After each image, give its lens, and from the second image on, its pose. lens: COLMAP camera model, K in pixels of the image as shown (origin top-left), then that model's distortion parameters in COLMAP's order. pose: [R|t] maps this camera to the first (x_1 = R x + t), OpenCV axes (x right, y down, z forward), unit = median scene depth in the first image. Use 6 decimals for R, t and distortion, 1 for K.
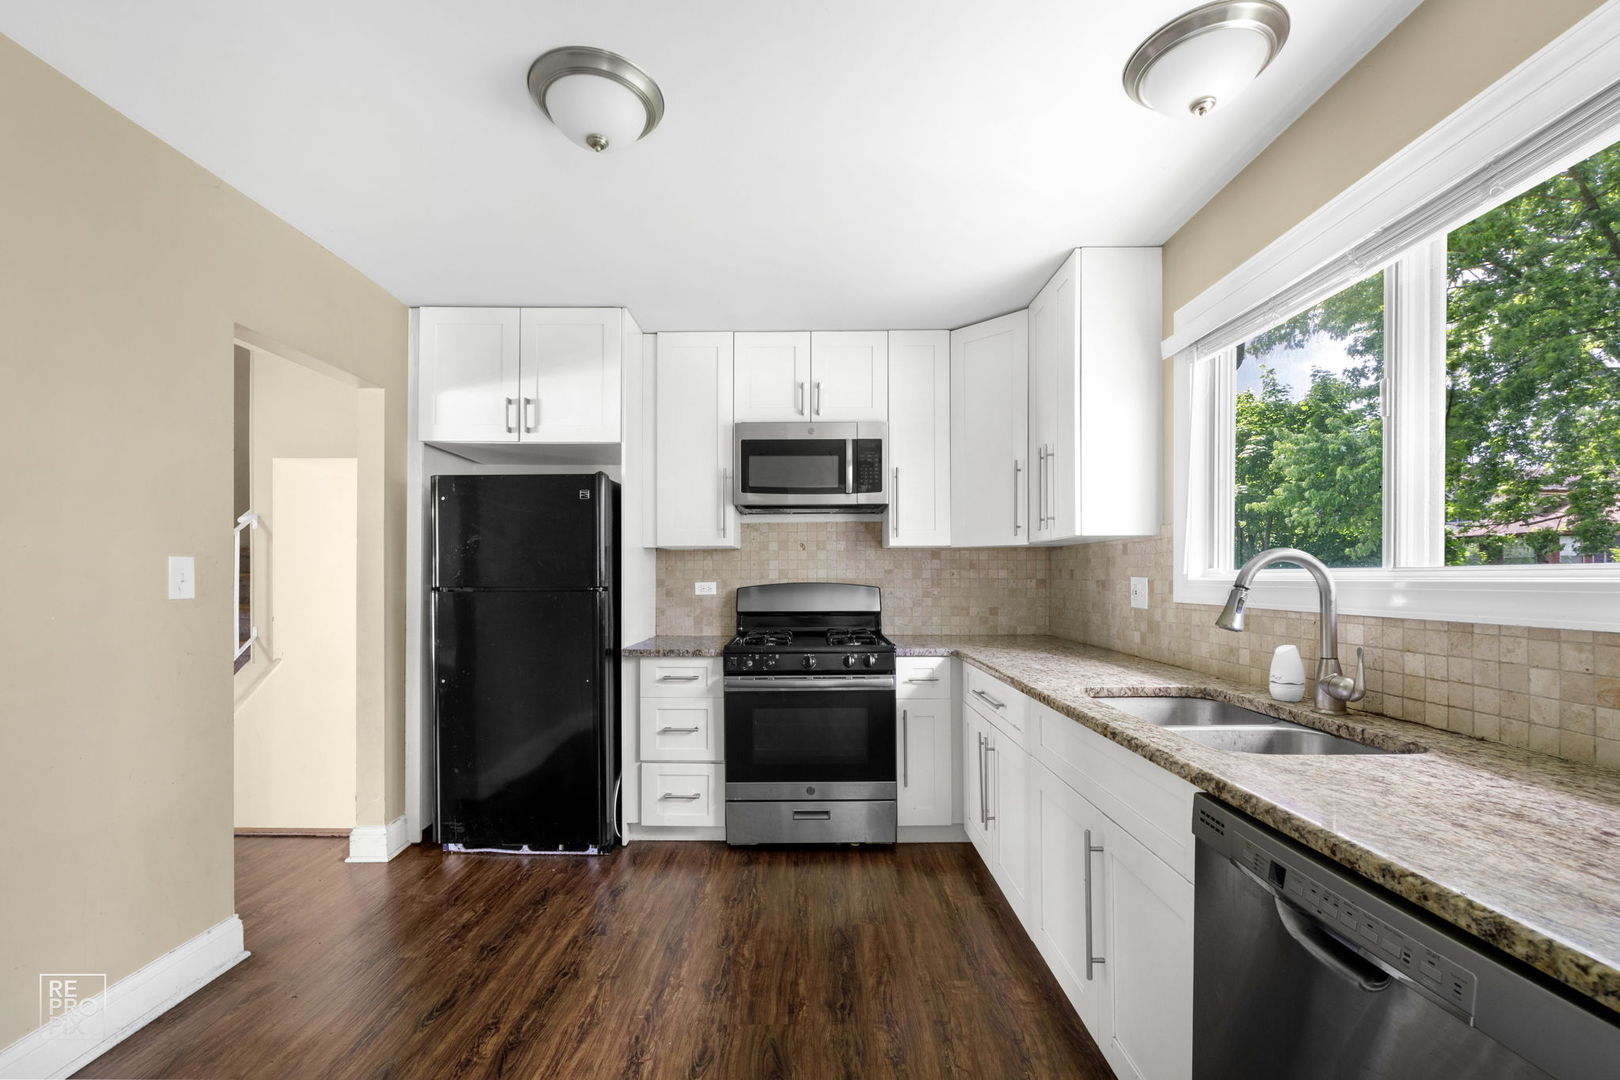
lens RADIAL K [[660.3, 0, 789.6], [0, 660.3, 578.1], [0, 0, 1]] dist [0.000998, -0.000822]
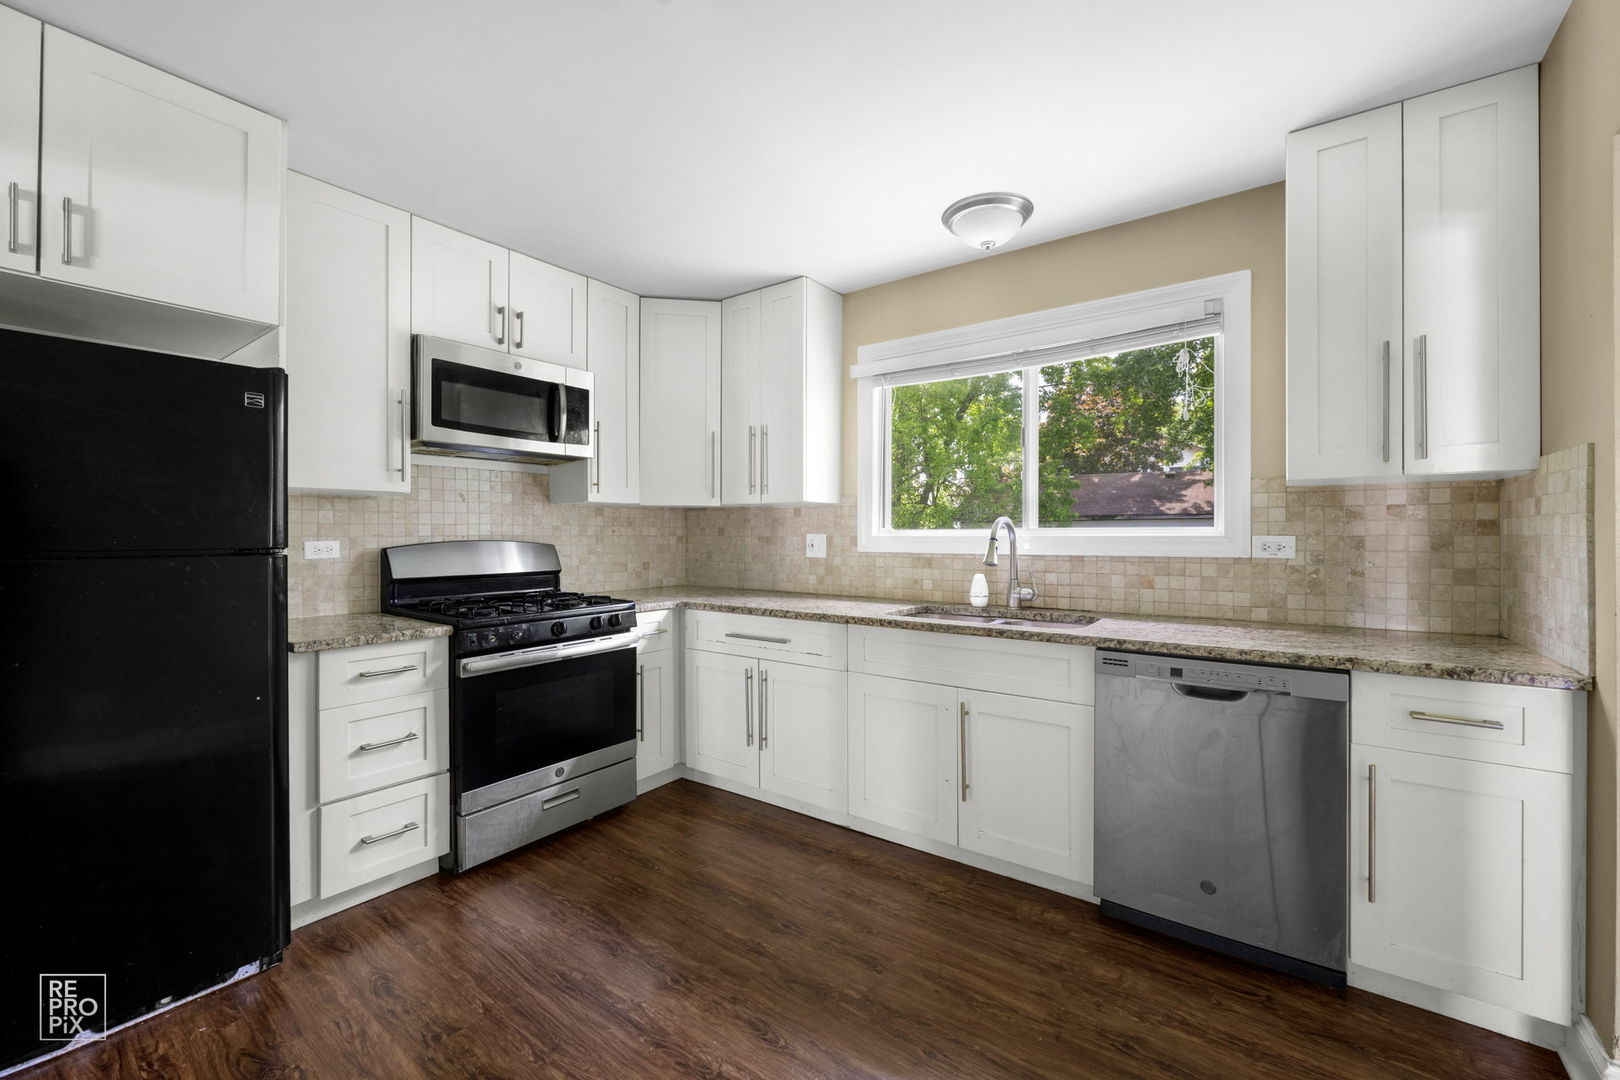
lens RADIAL K [[660.3, 0, 785.3], [0, 660.3, 535.2], [0, 0, 1]] dist [0.000998, -0.000822]
pose [[0.593442, 0.000623, 0.804876, -0.488590], [0.001020, 0.999998, -0.001526, 0.002204], [-0.804876, 0.001726, 0.593441, 0.214260]]
